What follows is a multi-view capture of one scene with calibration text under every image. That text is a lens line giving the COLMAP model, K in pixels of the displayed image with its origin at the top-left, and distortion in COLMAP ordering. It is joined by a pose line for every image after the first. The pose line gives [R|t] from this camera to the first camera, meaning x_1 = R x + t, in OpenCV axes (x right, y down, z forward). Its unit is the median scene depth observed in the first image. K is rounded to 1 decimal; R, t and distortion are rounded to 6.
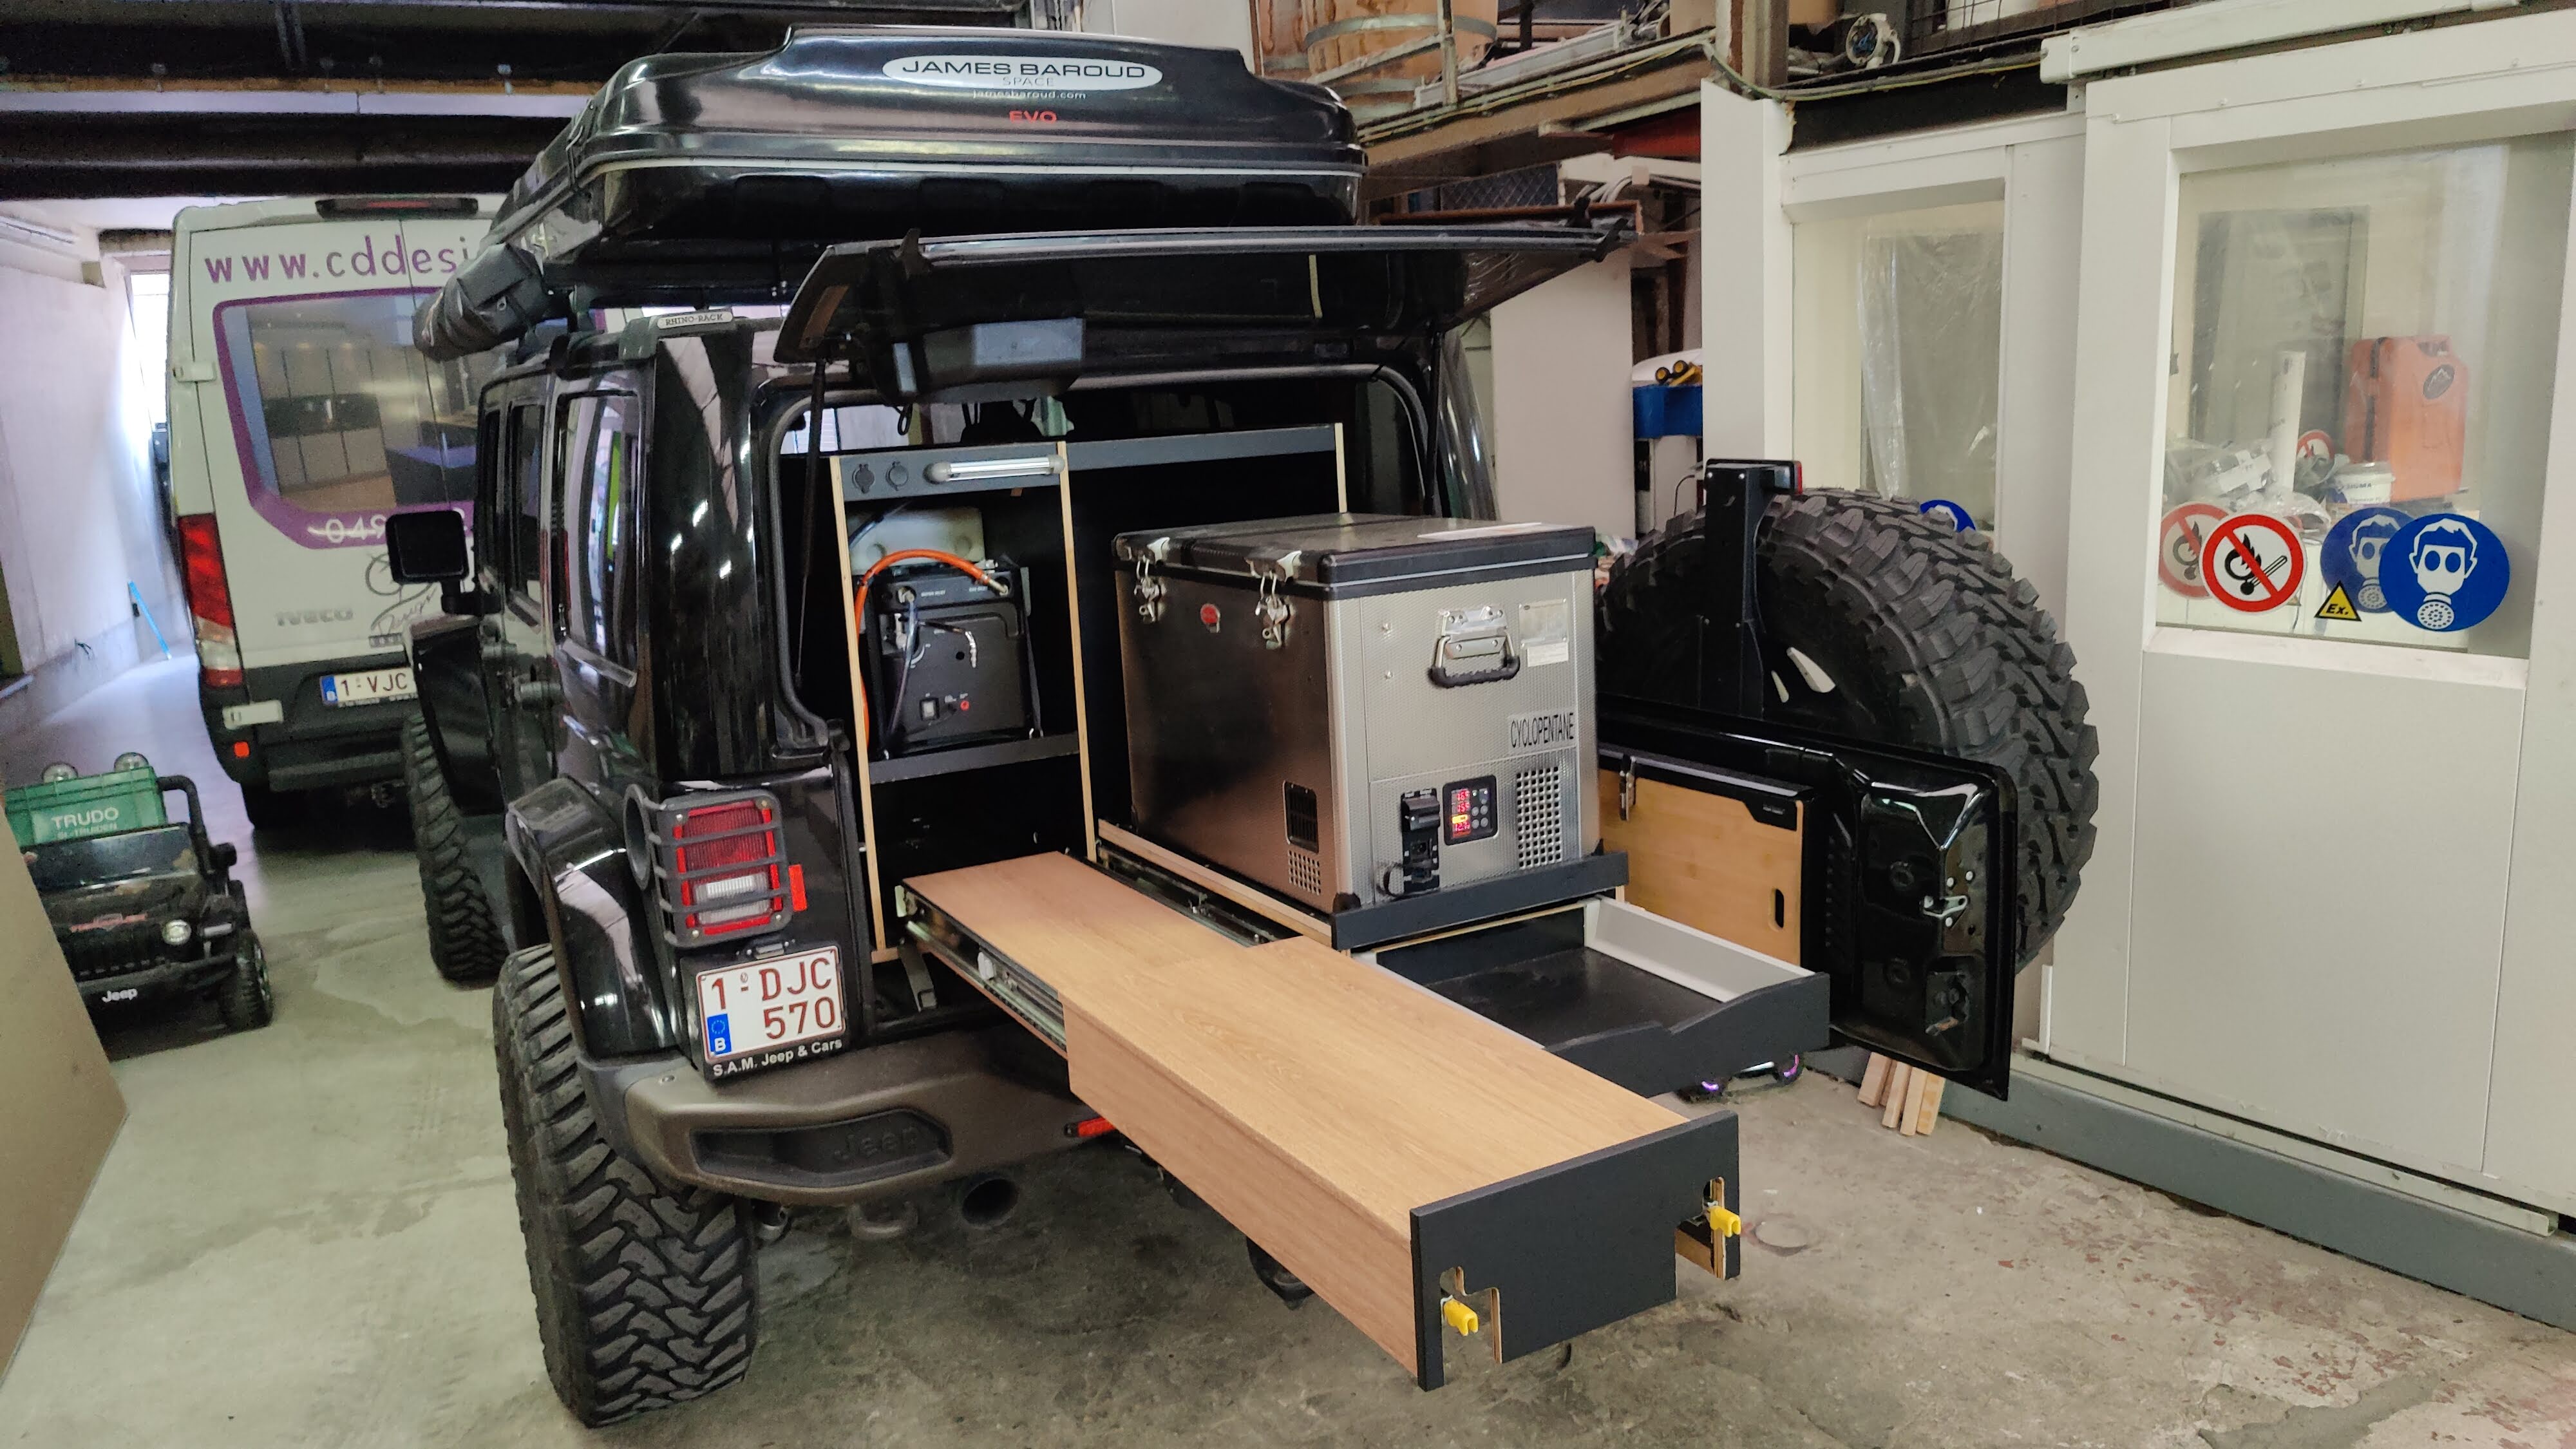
lens RADIAL K [[1782.4, 0, 1294.3], [0, 1782.4, 770.0], [0, 0, 1]] dist [0.051080, -0.049497]
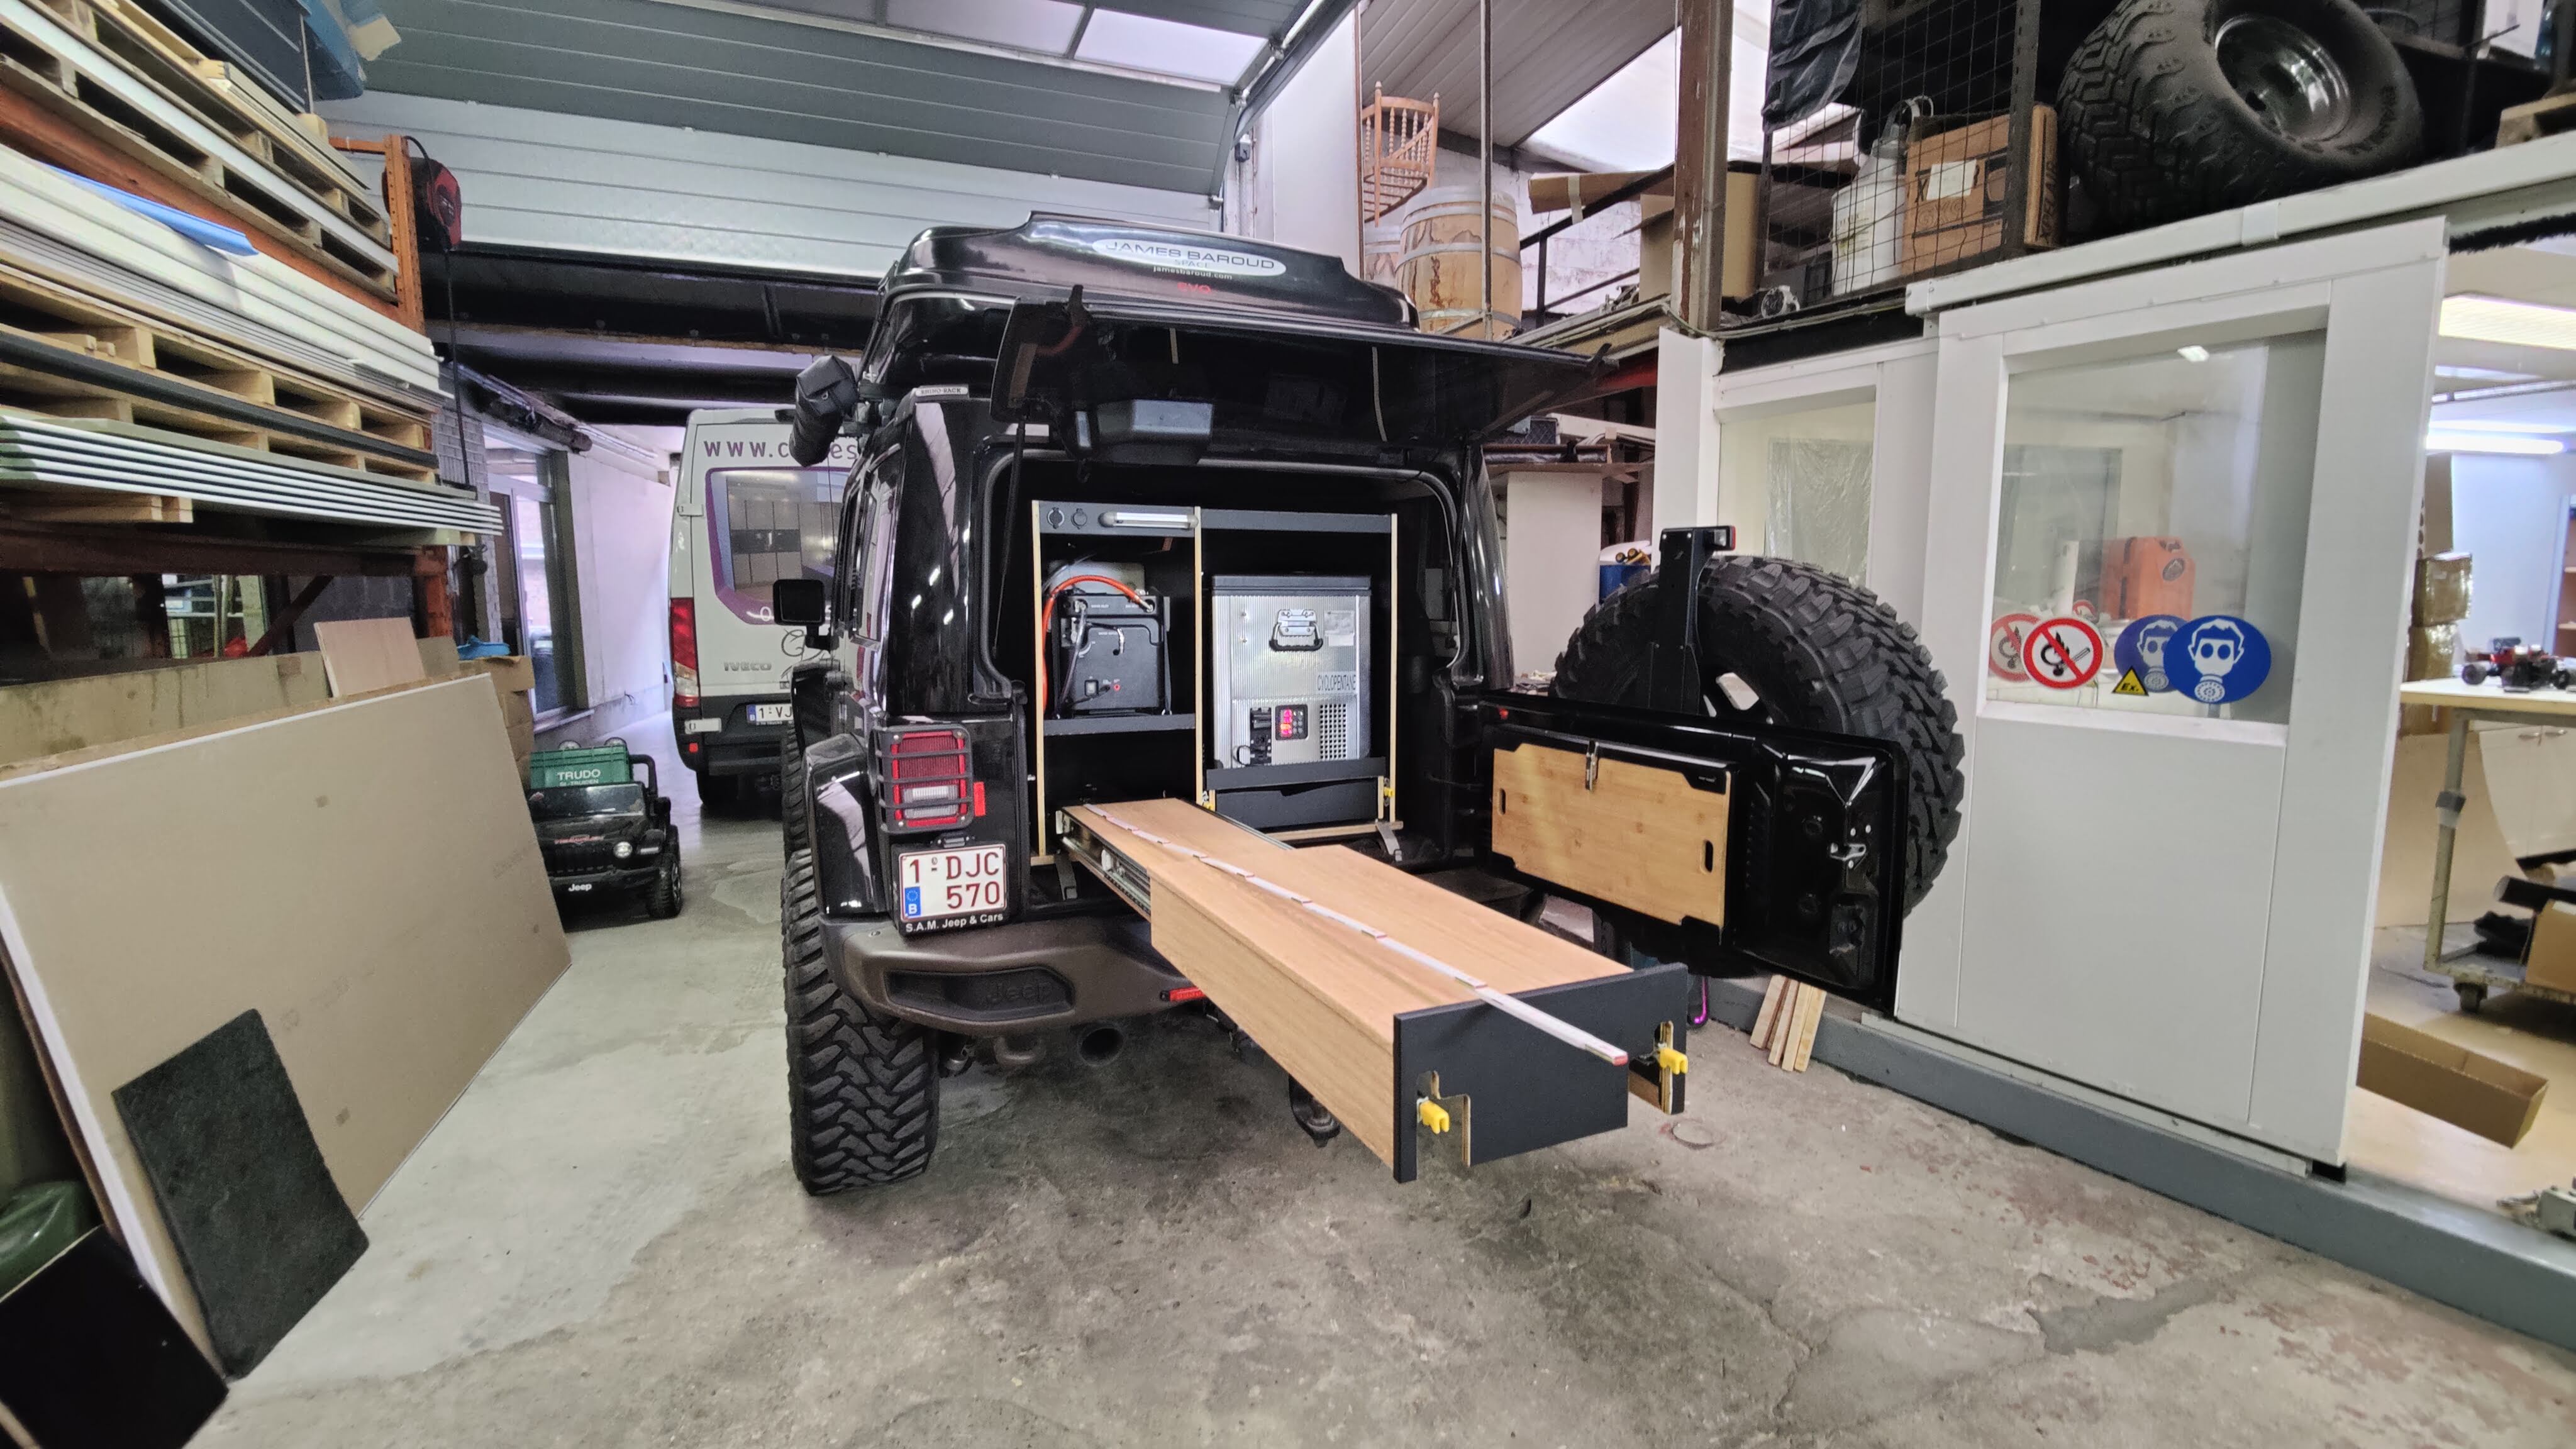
lens RADIAL K [[1126.0, 0, 1294.2], [0, 1126.0, 728.7], [0, 0, 1]] dist [0.007919, -0.006485]
pose [[0.995448, 0.059226, -0.074668, 0.020096], [-0.066211, 0.993289, -0.094836, 0.061689], [0.068550, 0.099348, 0.992689, 0.118209]]
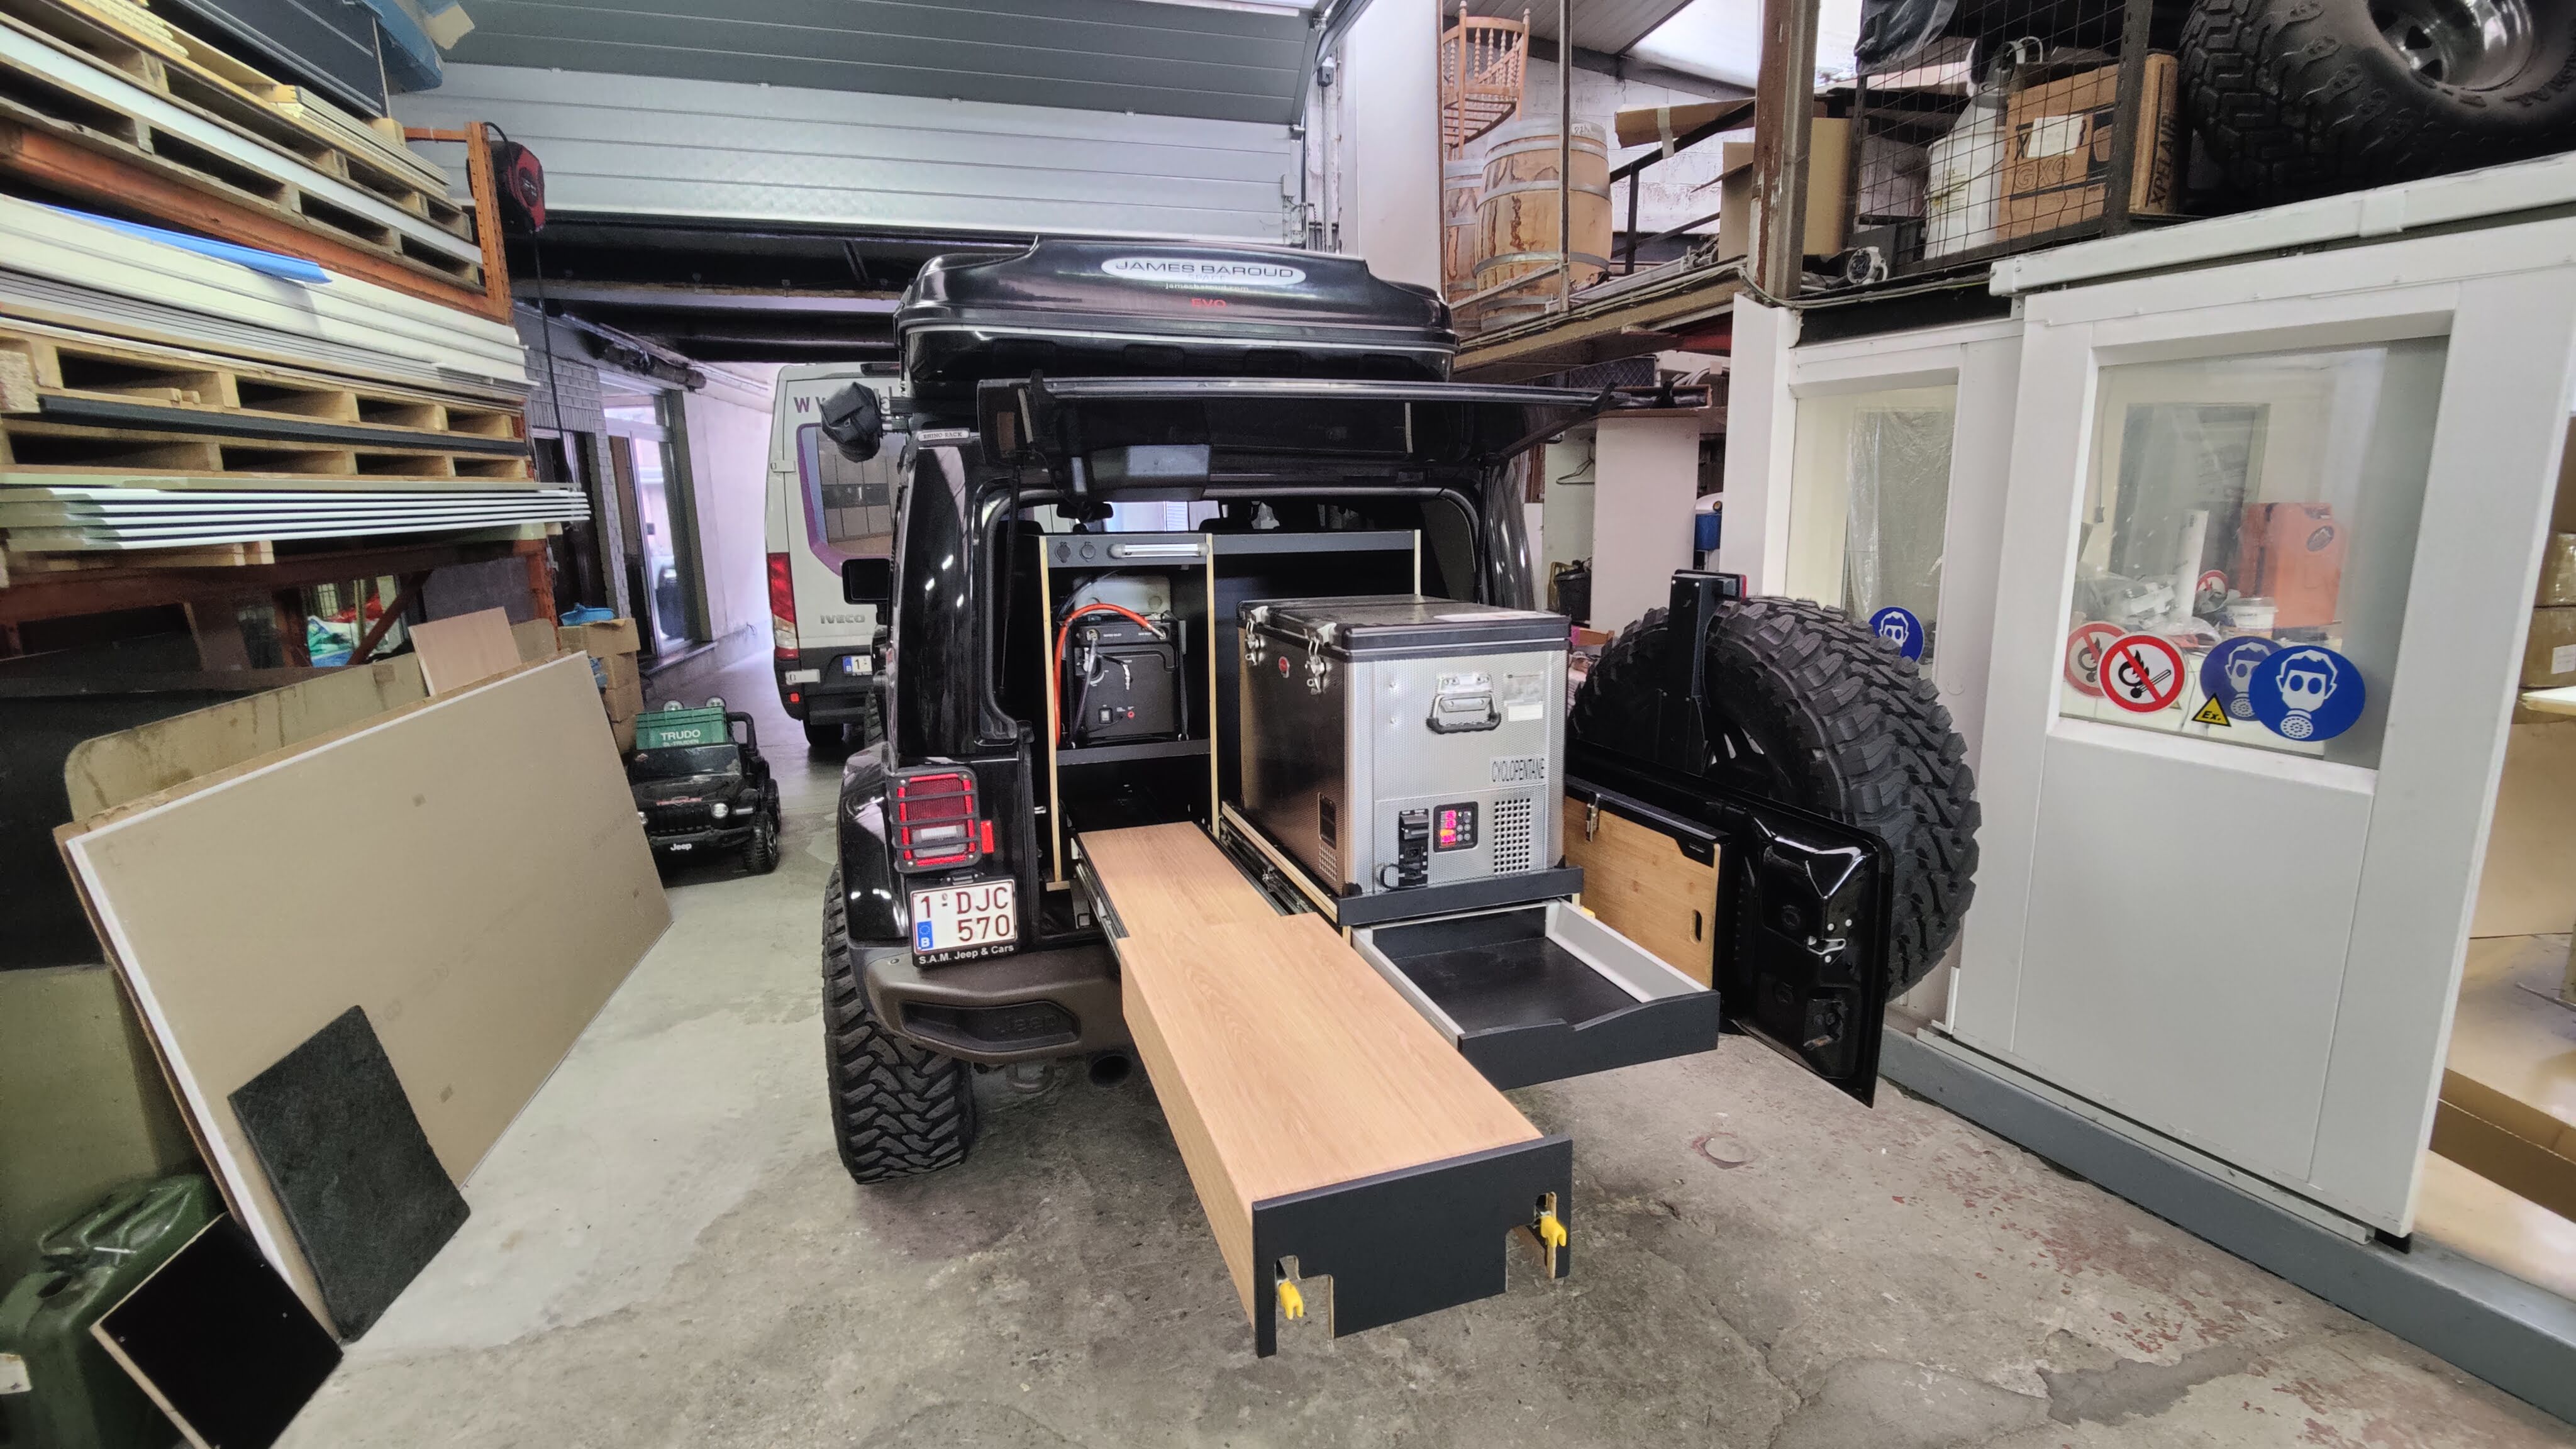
lens RADIAL K [[1126.0, 0, 1314.7], [0, 1126.0, 722.6], [0, 0, 1]] dist [0.007919, -0.006485]
pose [[0.984428, 0.074051, -0.159428, 0.089031], [-0.076609, 0.997011, -0.009954, -0.027932], [0.158215, 0.022013, 0.987159, 0.125560]]
